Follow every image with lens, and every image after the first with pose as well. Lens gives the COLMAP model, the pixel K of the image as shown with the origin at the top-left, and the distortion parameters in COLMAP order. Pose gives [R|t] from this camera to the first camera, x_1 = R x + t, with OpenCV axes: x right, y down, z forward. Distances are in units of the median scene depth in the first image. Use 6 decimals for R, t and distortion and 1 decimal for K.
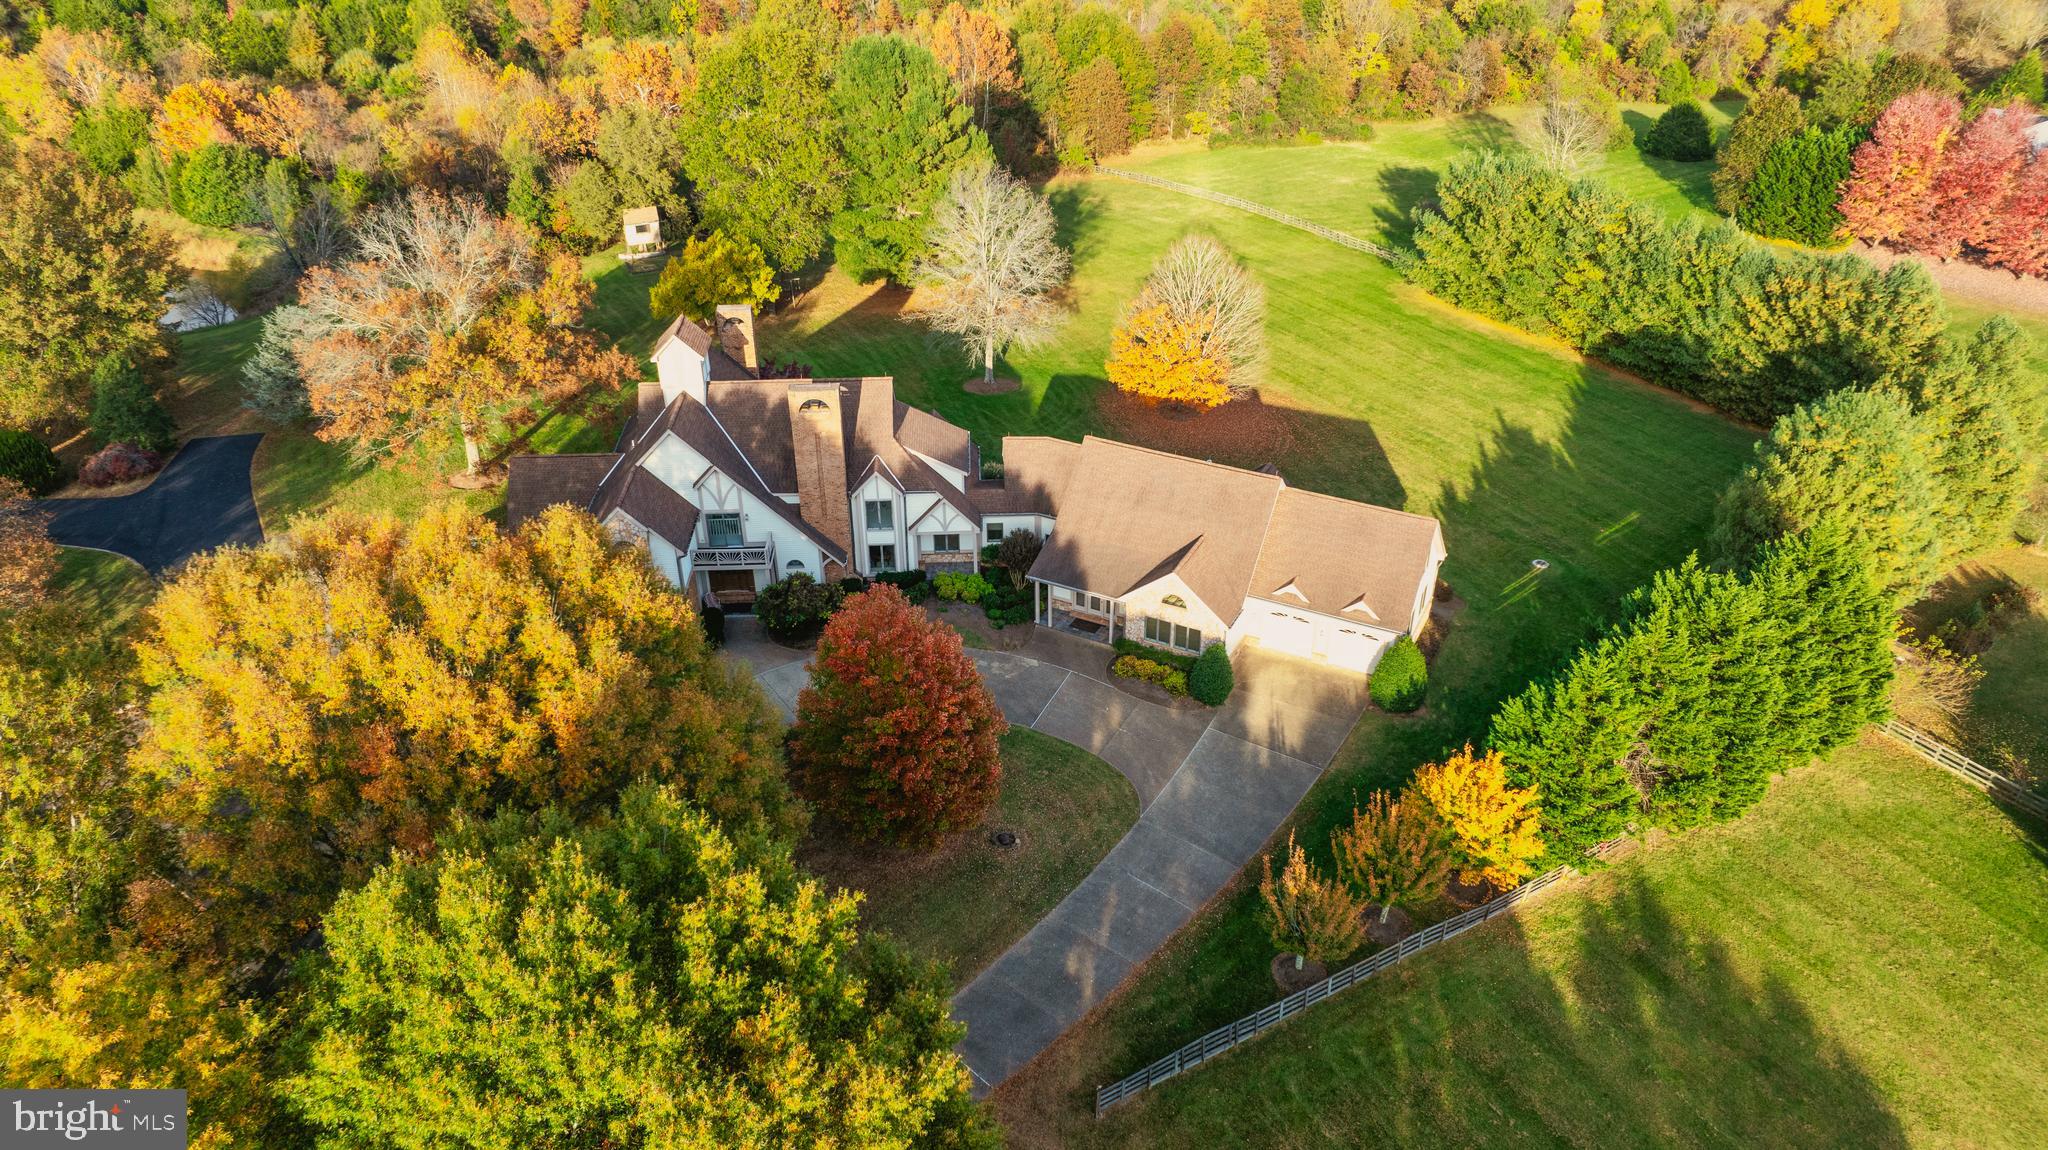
lens RADIAL K [[1473.8, 0, 1024.0], [0, 1473.8, 575.0], [0, 0, 1]] dist [-0.026304, 0.005188]
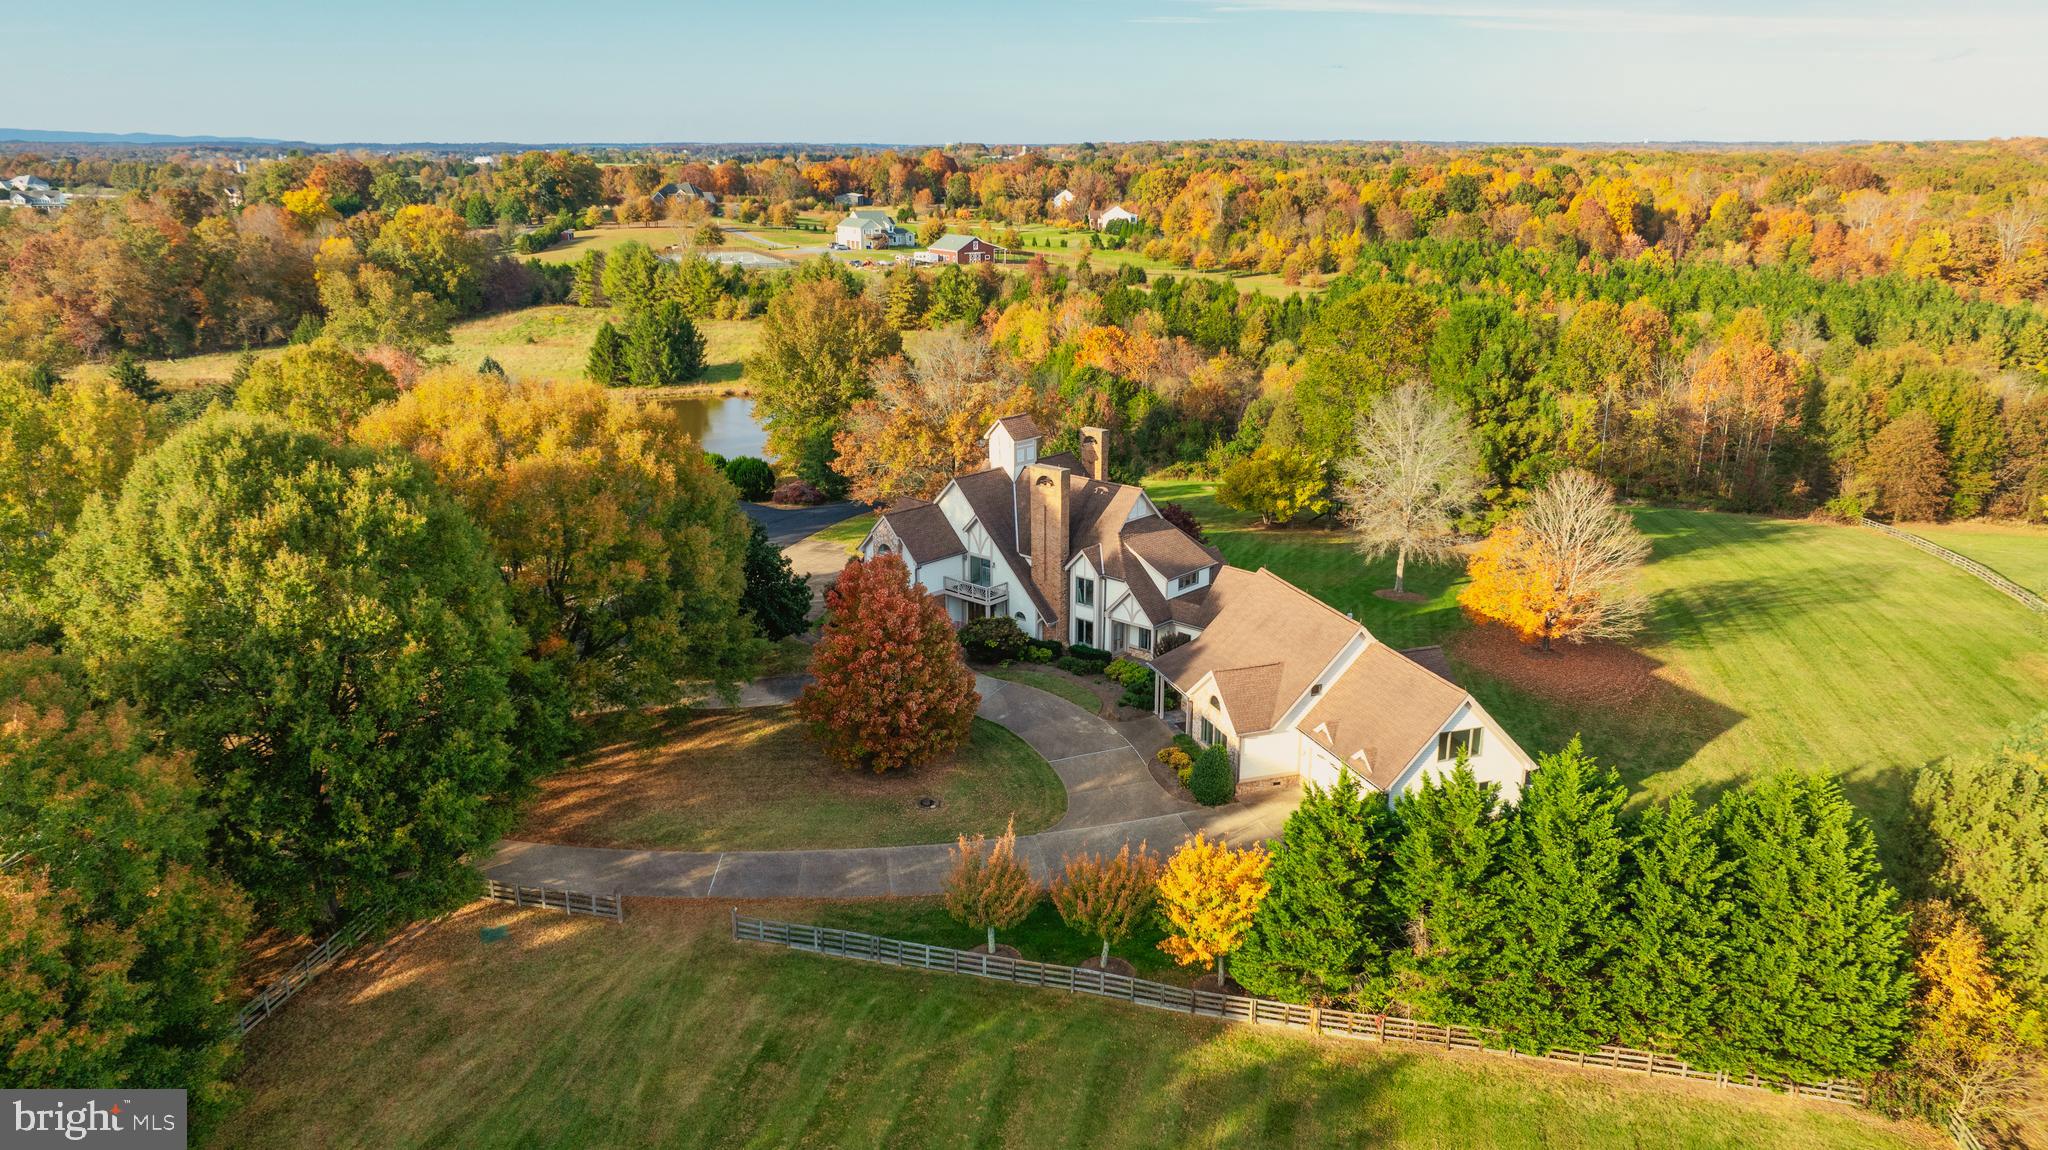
lens RADIAL K [[1473.8, 0, 1024.0], [0, 1473.8, 575.0], [0, 0, 1]] dist [-0.026304, 0.005188]
pose [[0.704322, 0.198920, -0.681440, 0.664187], [-0.371023, 0.921541, -0.114473, 0.099068], [0.605204, 0.333456, 0.722866, 0.122451]]
